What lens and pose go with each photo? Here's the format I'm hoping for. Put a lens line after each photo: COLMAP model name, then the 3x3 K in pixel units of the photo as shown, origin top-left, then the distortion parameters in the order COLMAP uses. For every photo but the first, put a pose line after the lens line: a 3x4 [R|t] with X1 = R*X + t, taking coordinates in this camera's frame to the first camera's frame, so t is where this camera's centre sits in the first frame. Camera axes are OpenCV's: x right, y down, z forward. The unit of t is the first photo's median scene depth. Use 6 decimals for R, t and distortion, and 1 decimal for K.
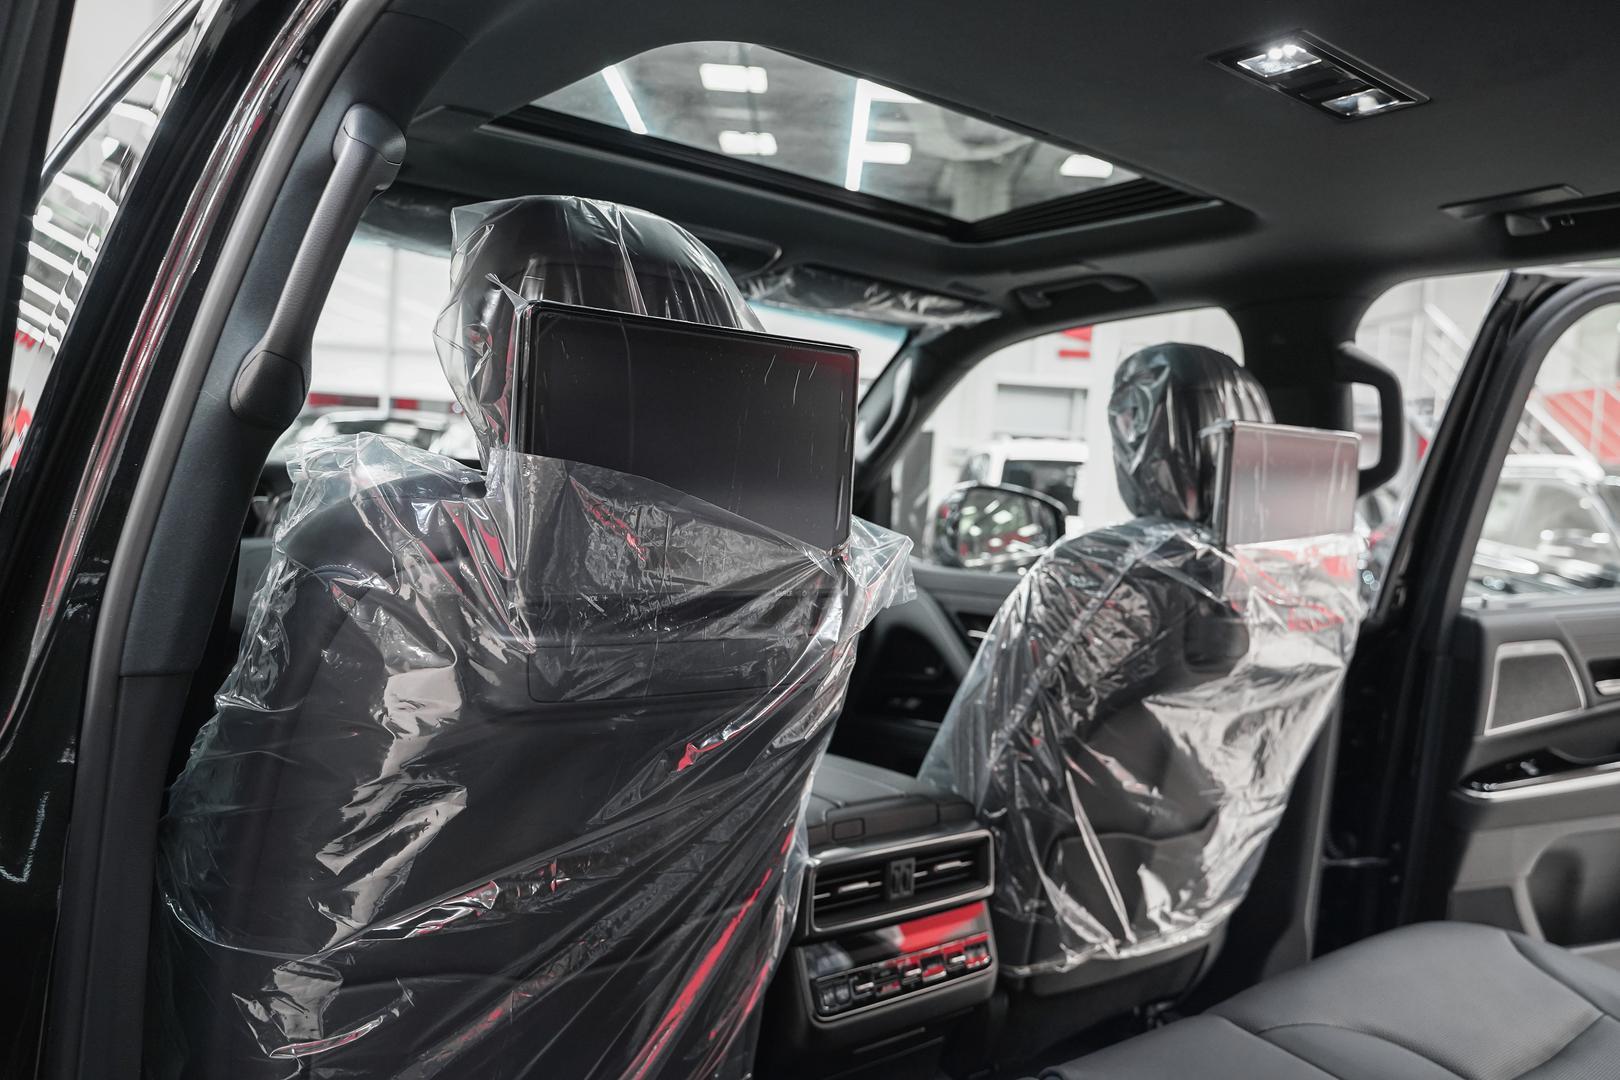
lens RADIAL K [[1307.7, 0, 810.0], [0, 1307.7, 540.0], [0, 0, 1]] dist [-0.008596, -0.002357]
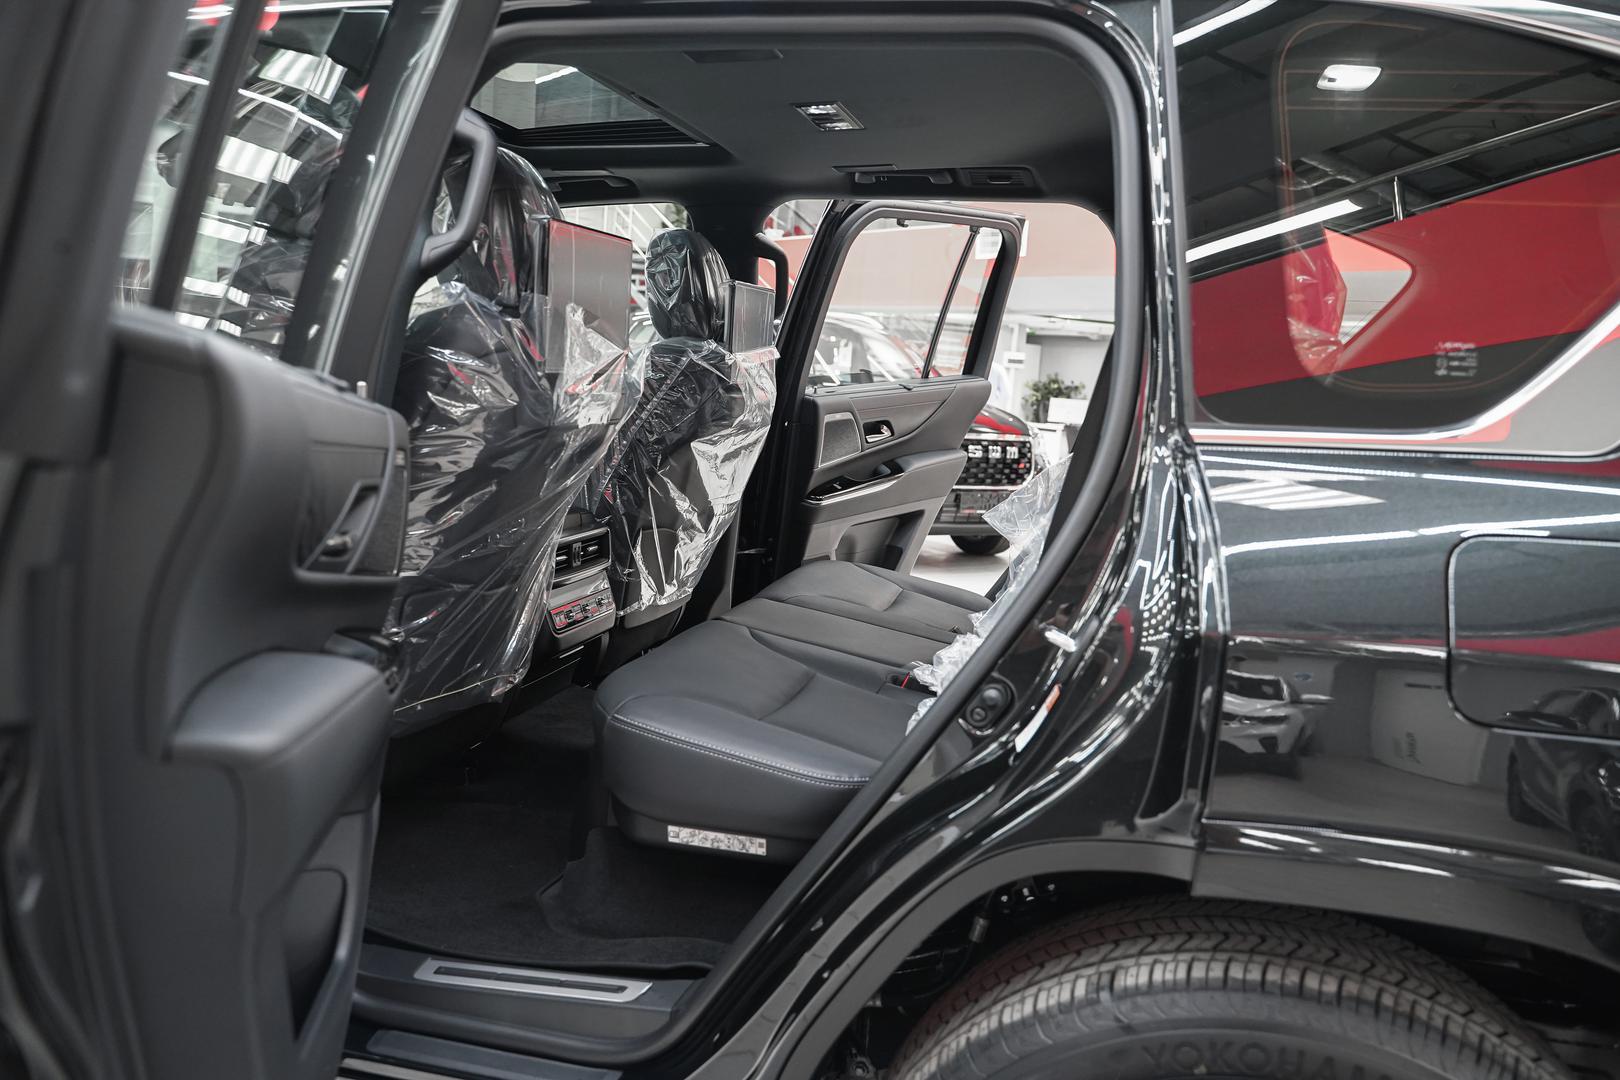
lens RADIAL K [[1307.7, 0, 810.0], [0, 1307.7, 540.0], [0, 0, 1]] dist [-0.008596, -0.002357]
pose [[0.811067, -0.081923, 0.579189, -0.542812], [0.009290, 0.991823, 0.127280, 0.026613], [-0.584880, -0.097852, 0.805196, -0.427002]]
